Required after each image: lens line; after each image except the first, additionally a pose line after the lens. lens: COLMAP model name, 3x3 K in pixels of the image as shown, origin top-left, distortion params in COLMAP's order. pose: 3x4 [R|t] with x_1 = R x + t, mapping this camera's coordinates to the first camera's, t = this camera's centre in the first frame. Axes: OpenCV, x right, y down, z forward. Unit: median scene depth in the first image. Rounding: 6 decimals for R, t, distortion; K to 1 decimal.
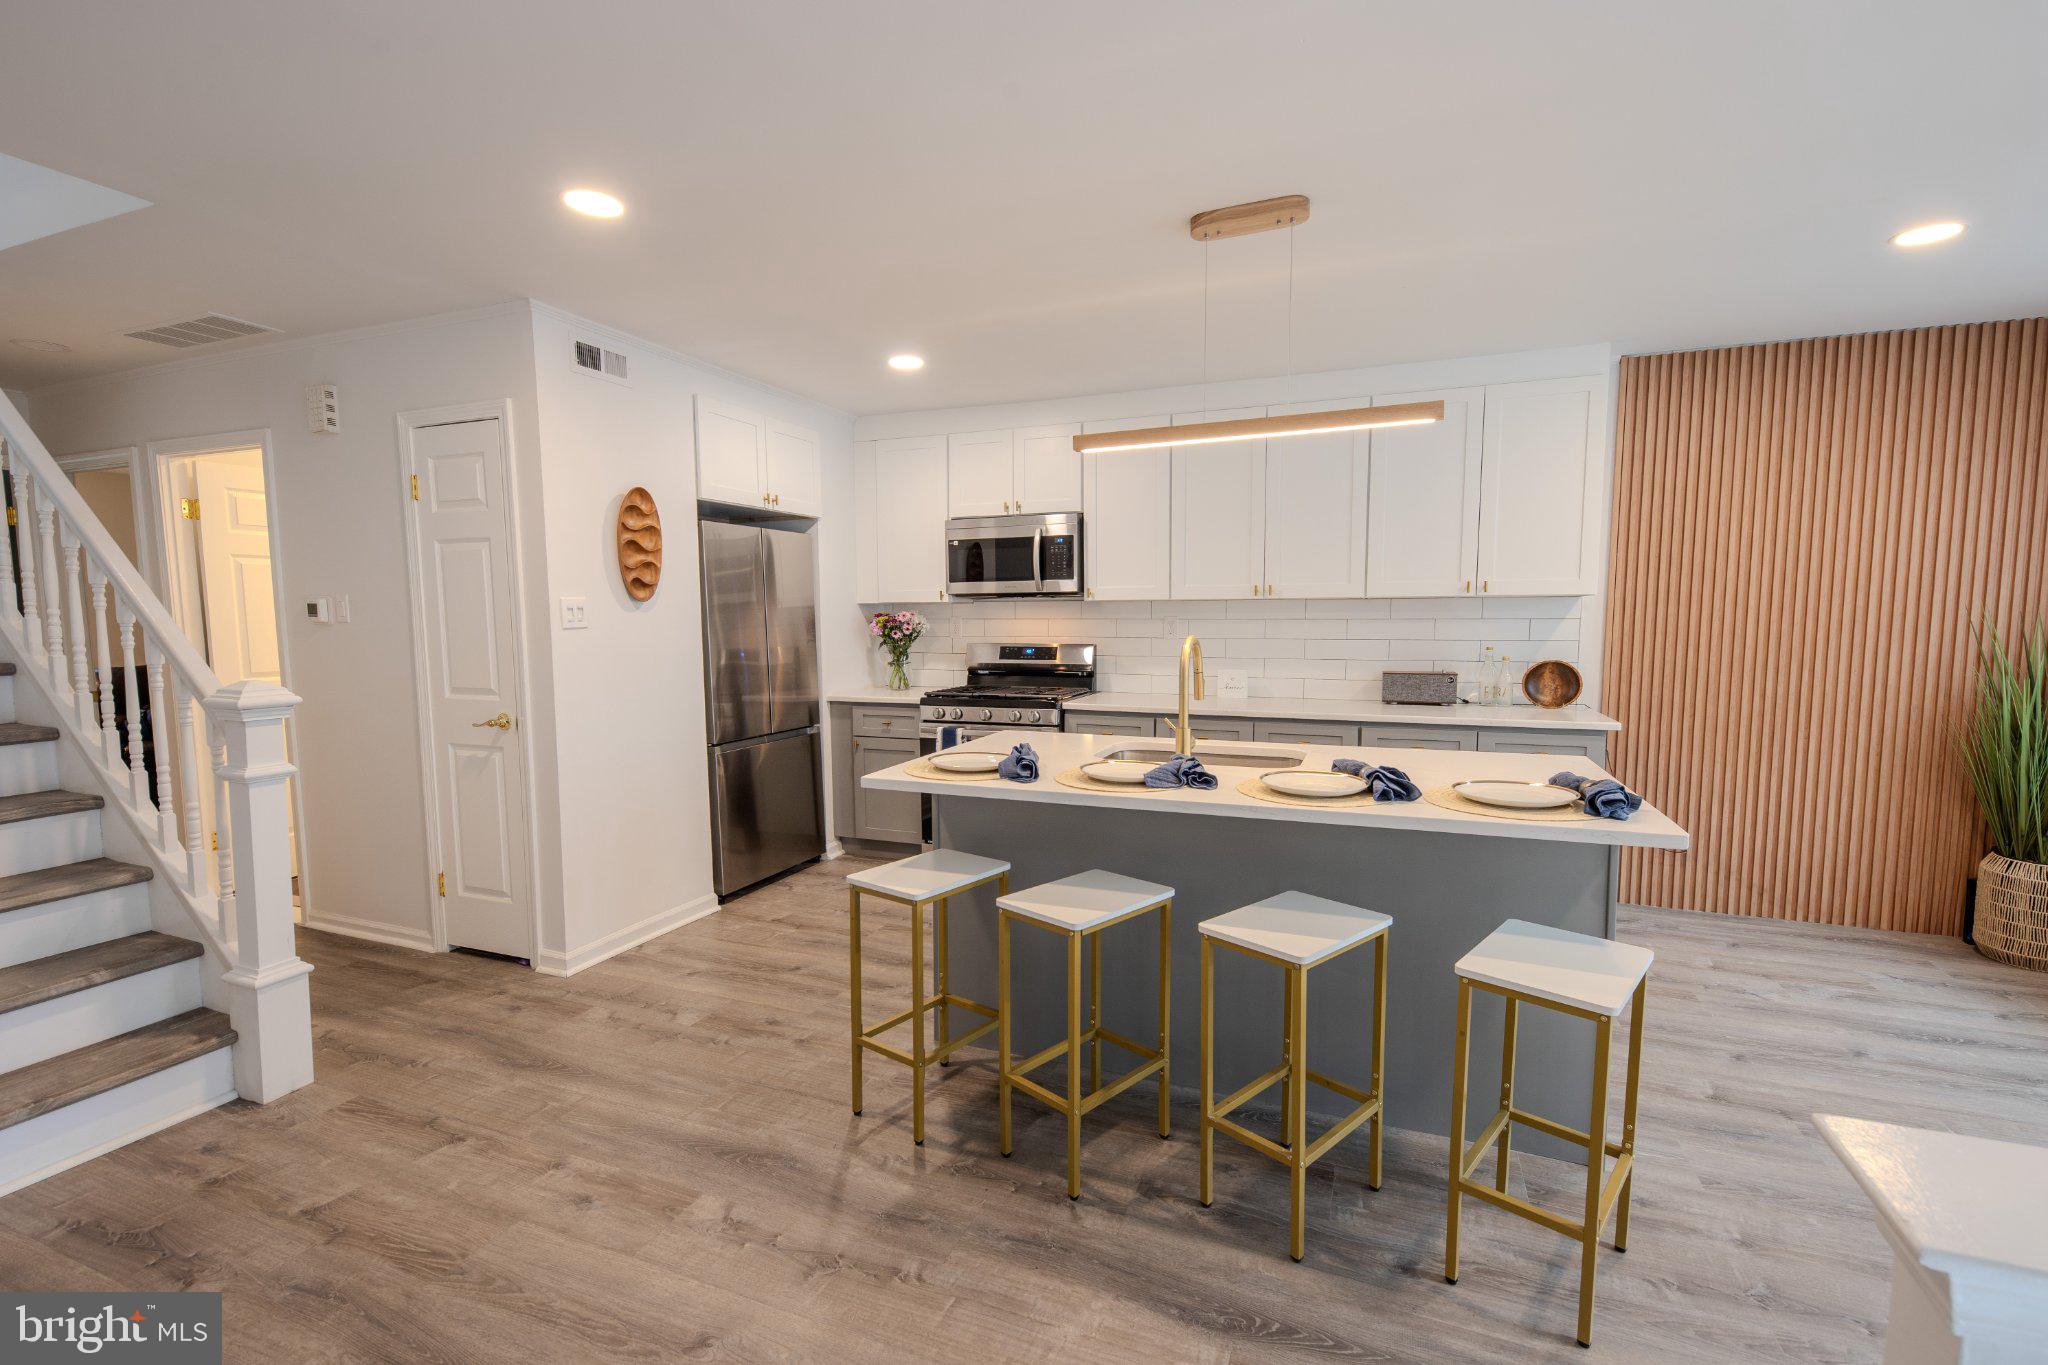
lens RADIAL K [[882.9, 0, 1045.0], [0, 882.9, 688.4], [0, 0, 1]] dist [0.002934, -0.000548]
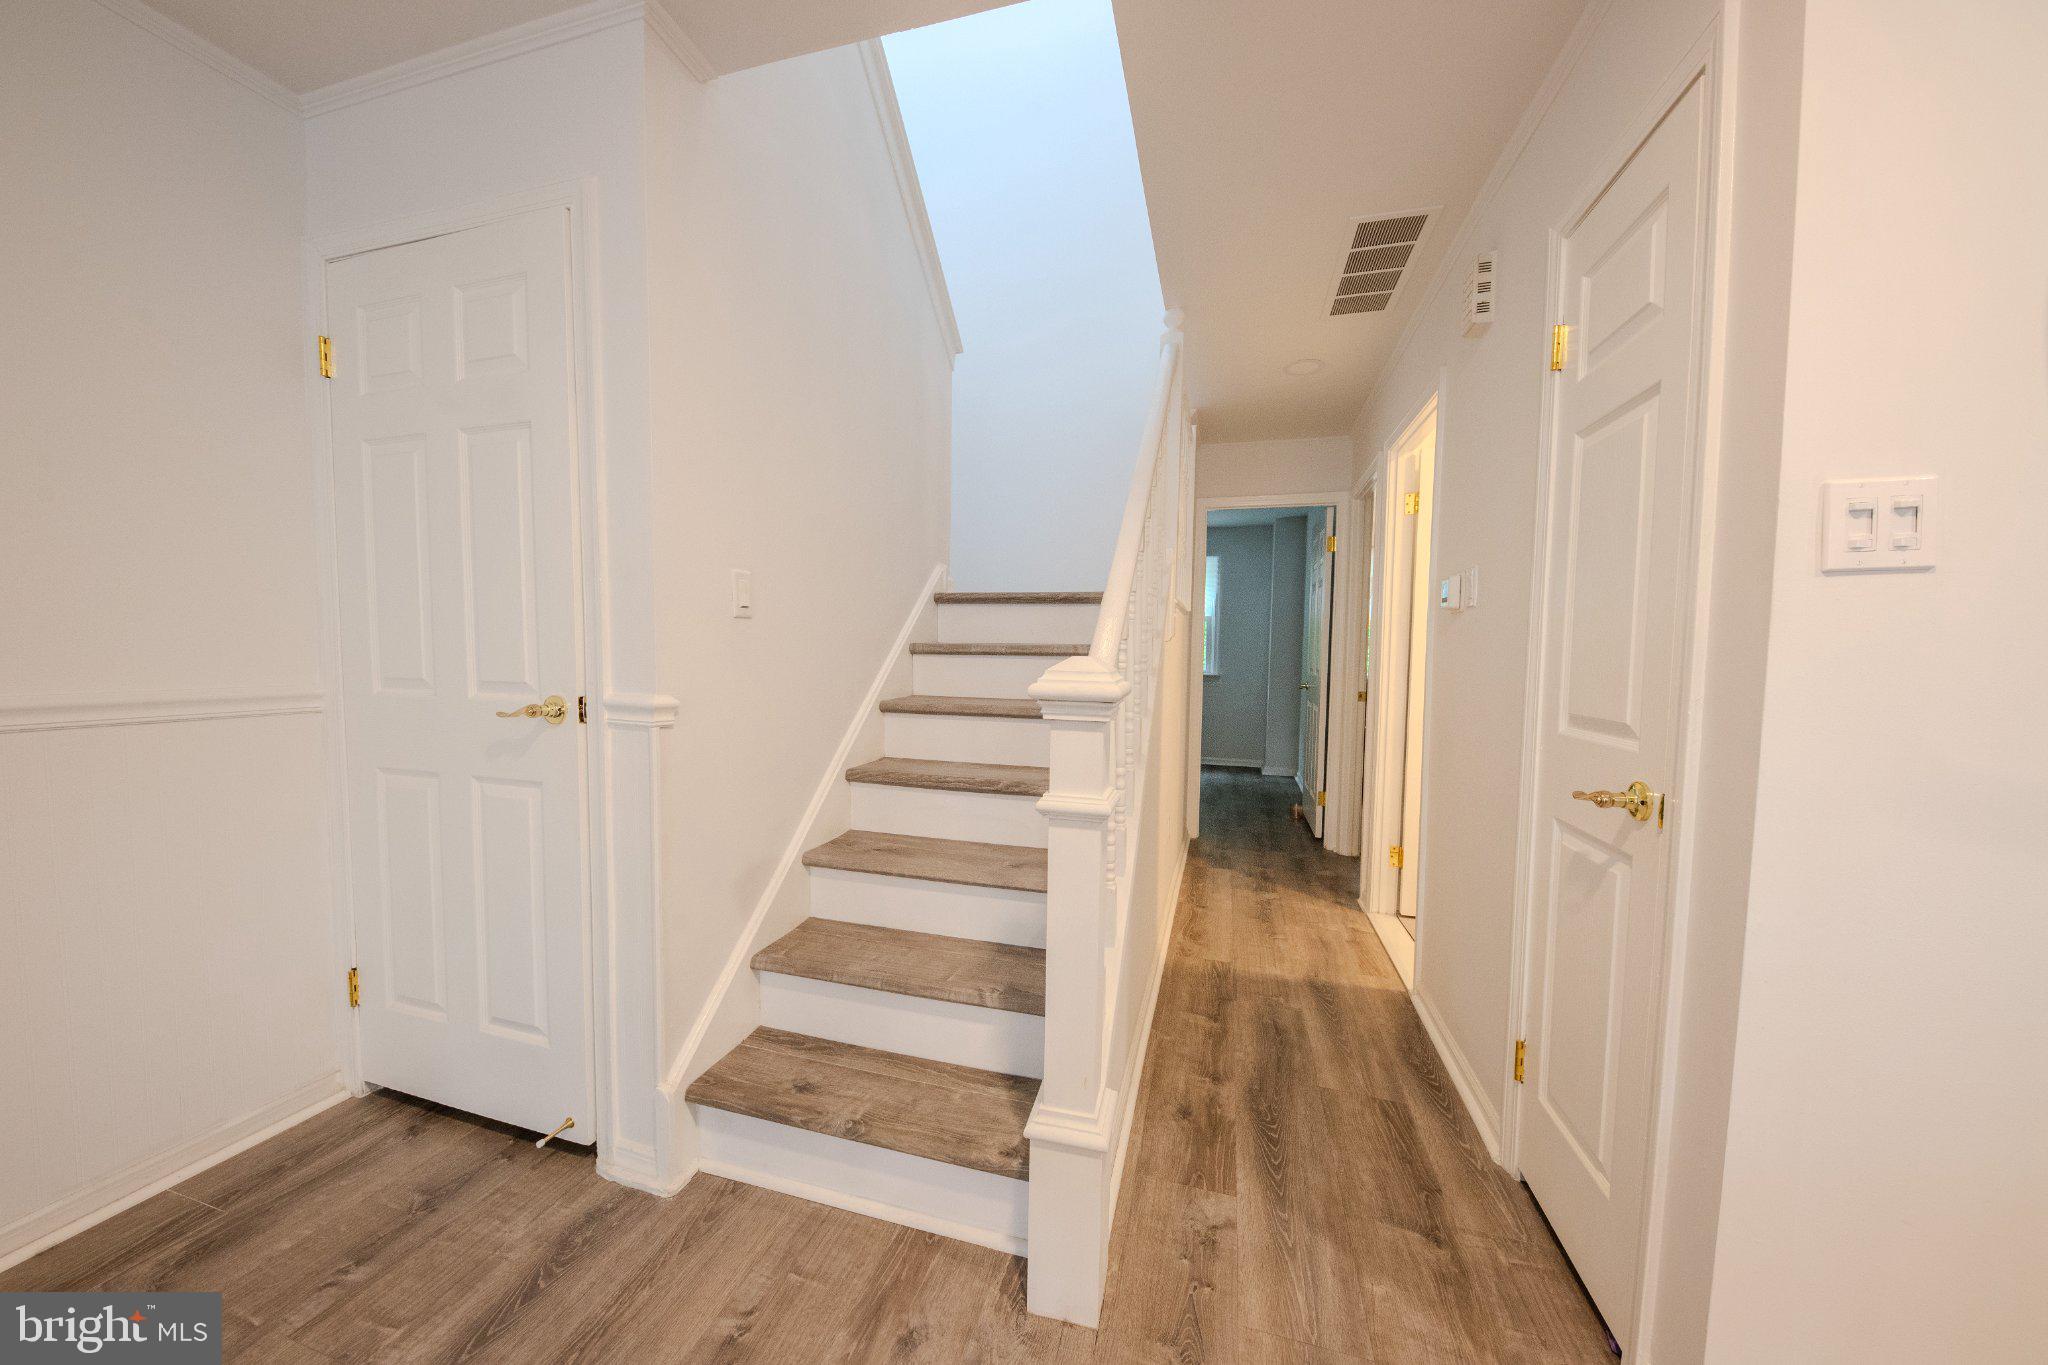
lens RADIAL K [[712.7, 0, 1028.9], [0, 712.7, 680.7], [0, 0, 1]] dist [-0.009864, -0.001132]
pose [[0.087212, 0.055076, -0.994666, -0.275779], [-0.111601, 0.992725, 0.045184, -0.003106], [0.989919, 0.107065, 0.092724, 0.621230]]
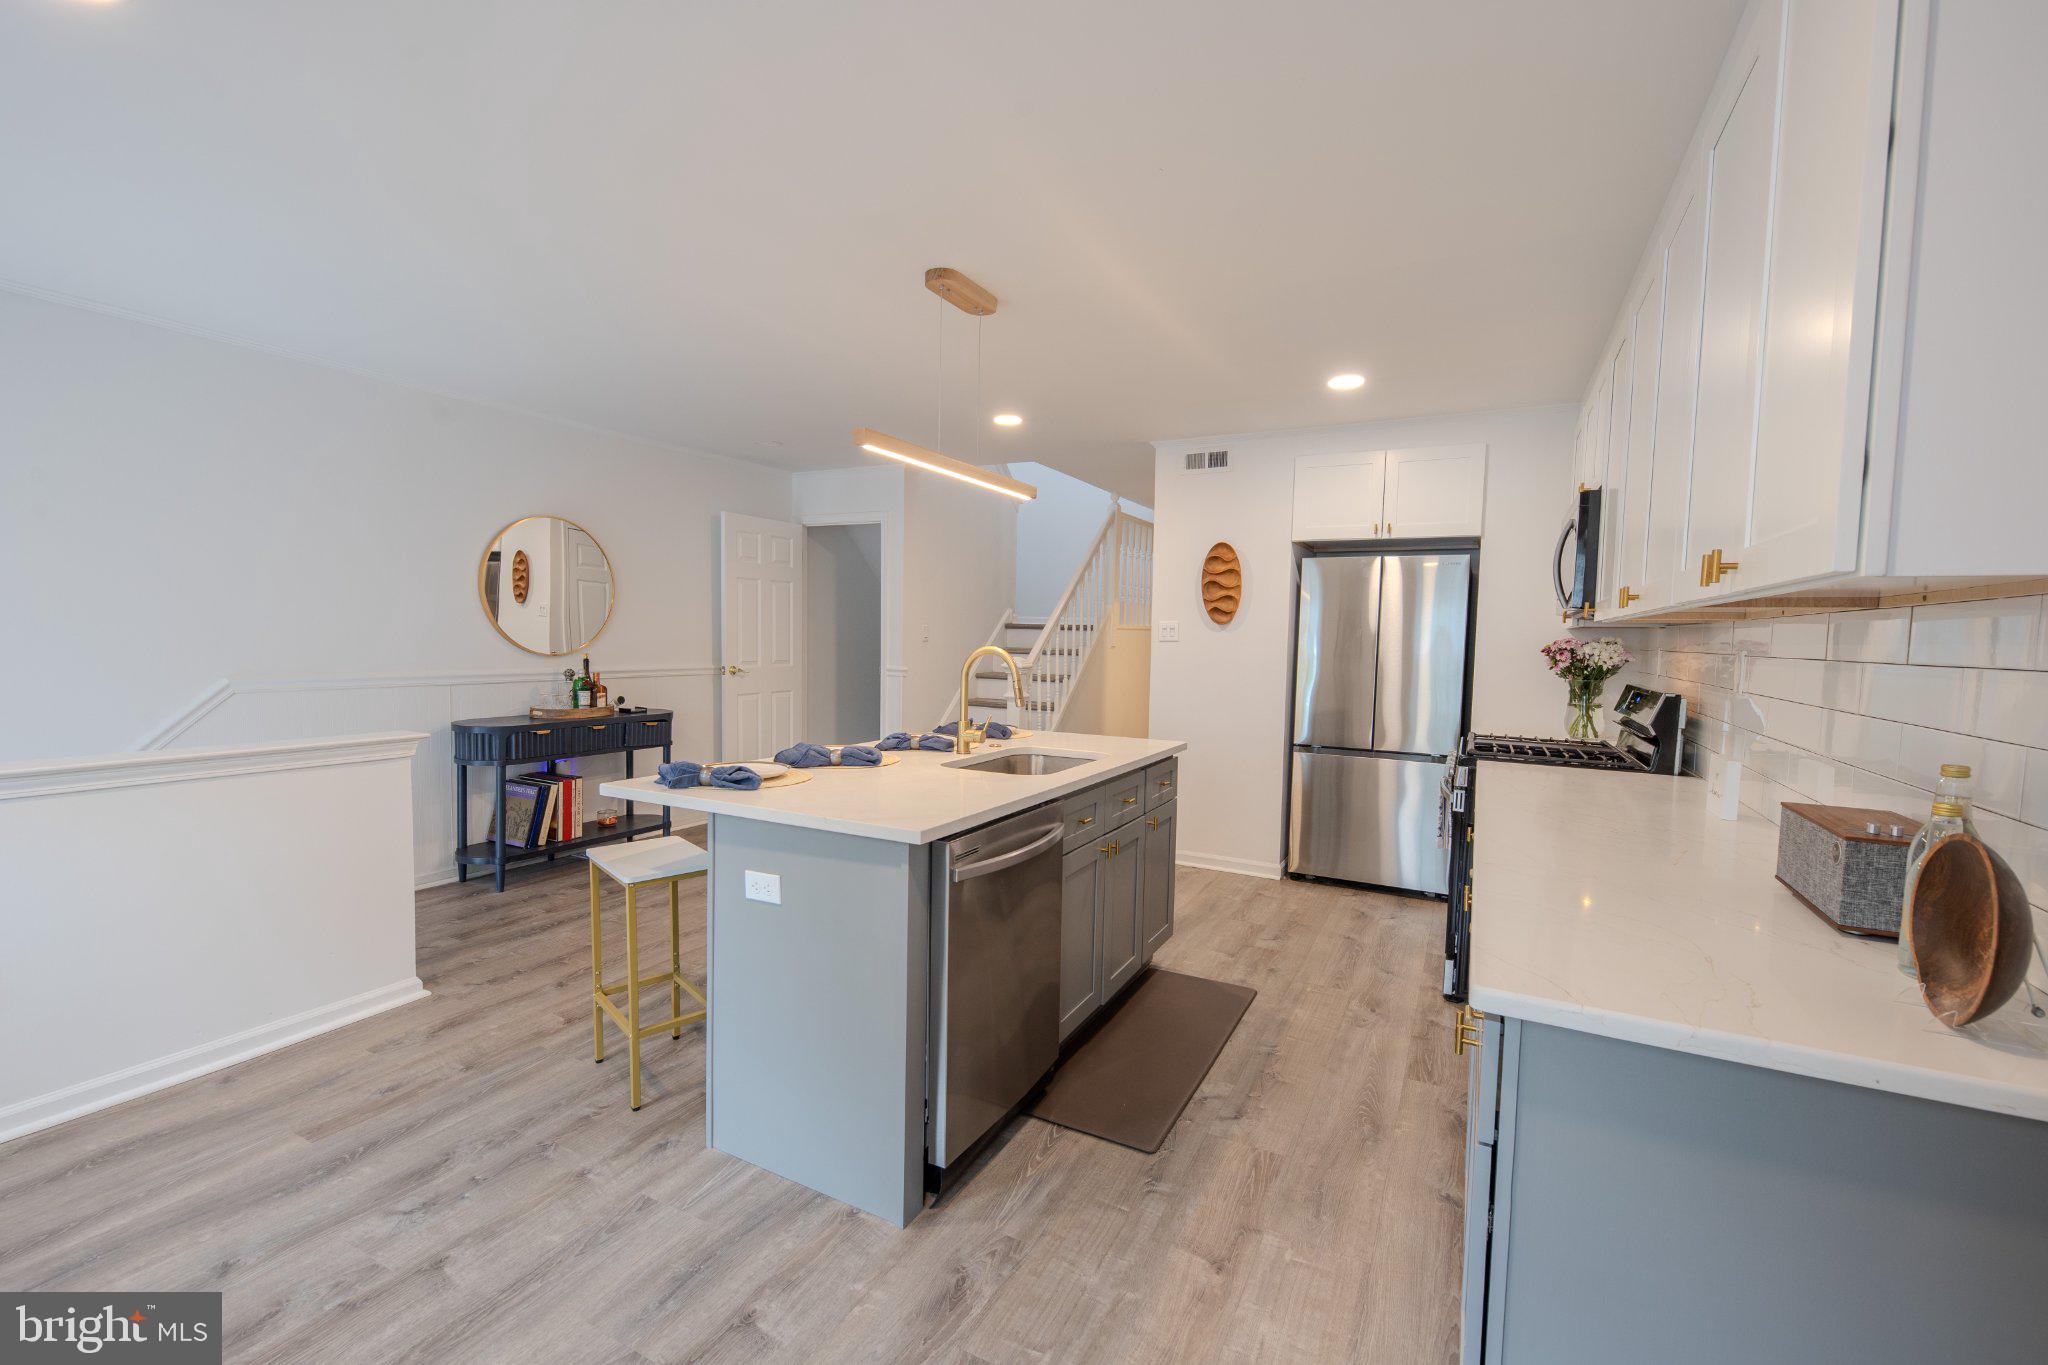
lens RADIAL K [[882.9, 0, 1027.3], [0, 882.9, 690.7], [0, 0, 1]] dist [0.002934, -0.000548]
pose [[-0.102634, 0.067604, -0.992419, 0.967069], [-0.106530, 0.991203, 0.078539, -0.072463], [0.988998, 0.113783, -0.094529, 0.853292]]
